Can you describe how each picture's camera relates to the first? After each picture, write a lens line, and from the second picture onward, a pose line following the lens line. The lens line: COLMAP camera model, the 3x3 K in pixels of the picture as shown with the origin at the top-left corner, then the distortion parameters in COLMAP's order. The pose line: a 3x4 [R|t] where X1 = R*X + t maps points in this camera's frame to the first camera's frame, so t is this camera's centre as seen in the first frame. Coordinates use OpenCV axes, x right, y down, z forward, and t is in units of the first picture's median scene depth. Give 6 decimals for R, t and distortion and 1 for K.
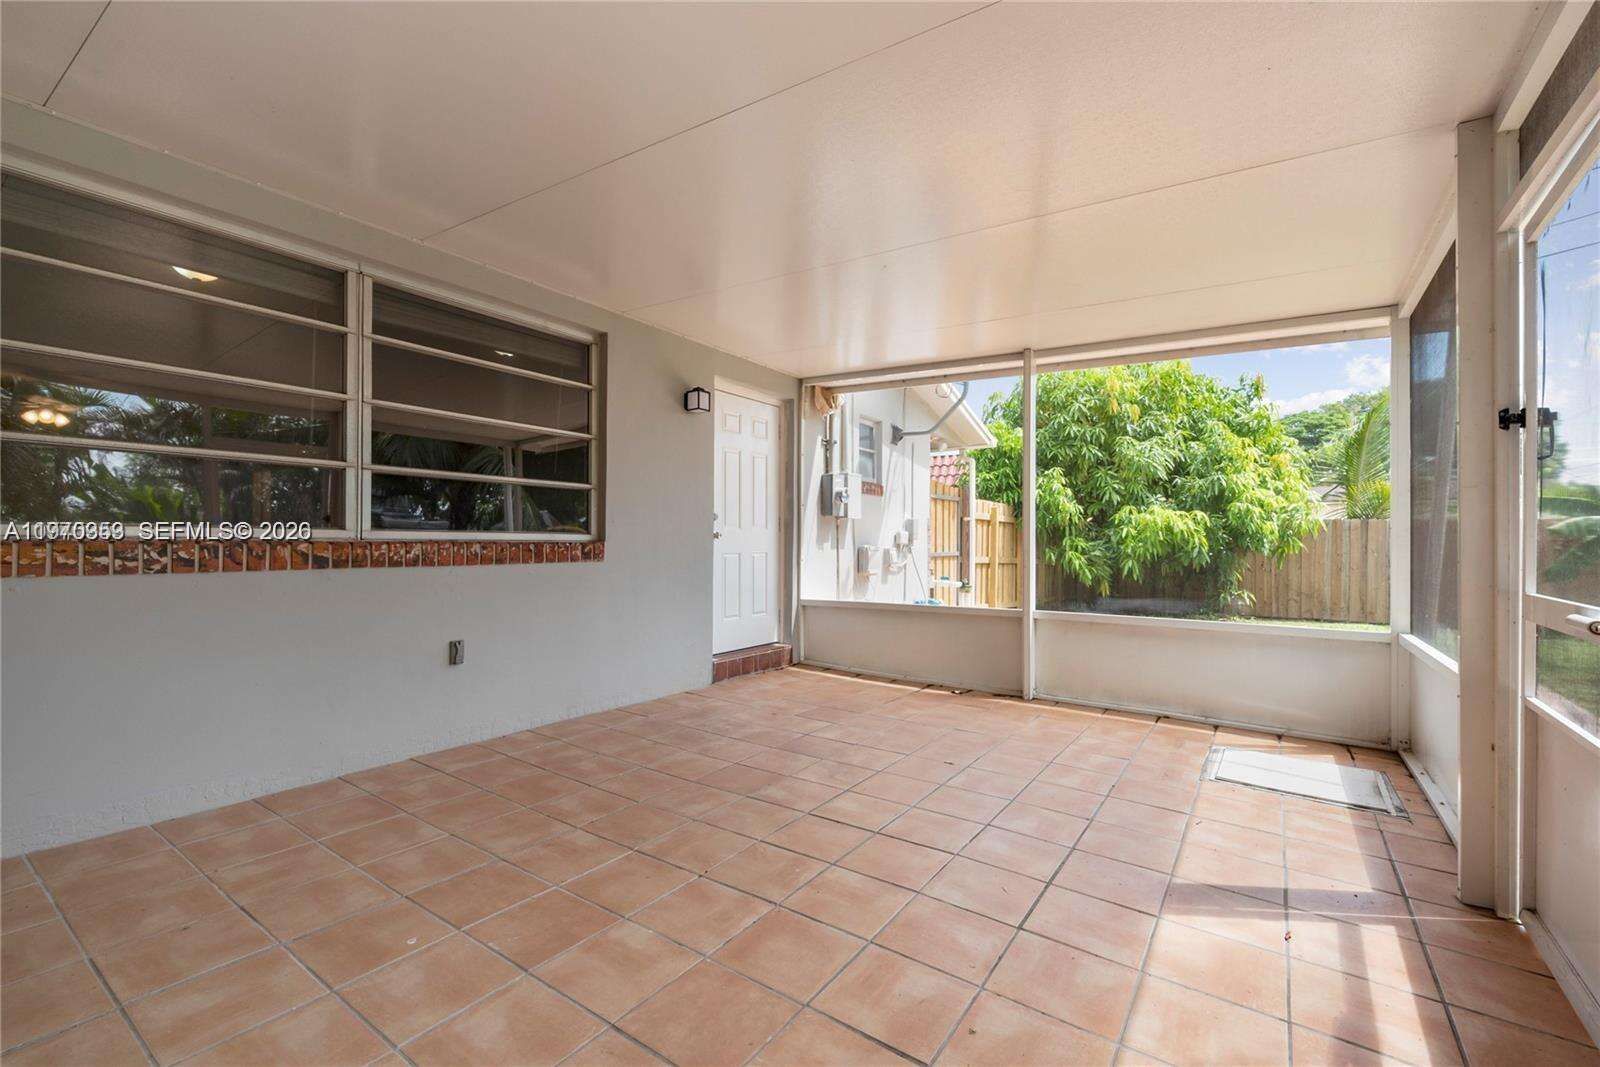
lens RADIAL K [[694.1, 0, 797.2], [0, 694.1, 543.6], [0, 0, 1]] dist [0.001134, -0.000313]
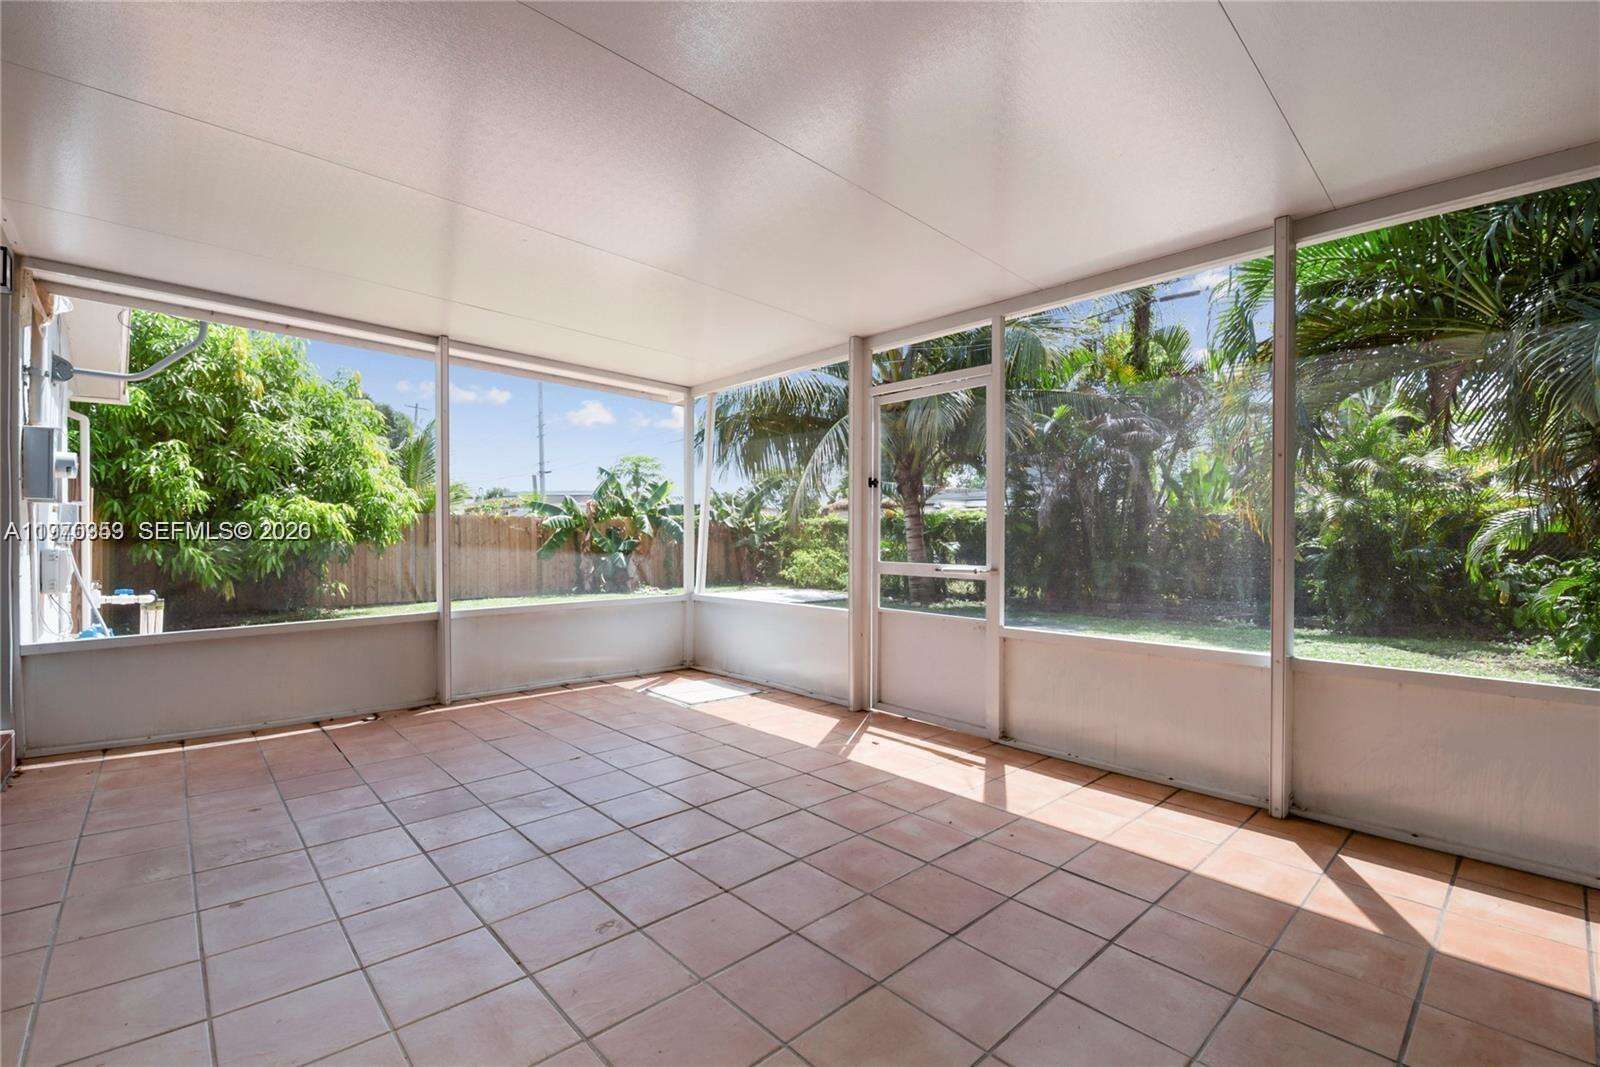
lens RADIAL K [[694.1, 0, 801.9], [0, 694.1, 536.7], [0, 0, 1]] dist [0.001134, -0.000313]
pose [[0.217424, -0.013482, 0.975984, -0.389397], [0.006691, 0.999902, 0.012322, -0.011374], [-0.976054, 0.003851, 0.217493, 0.249583]]
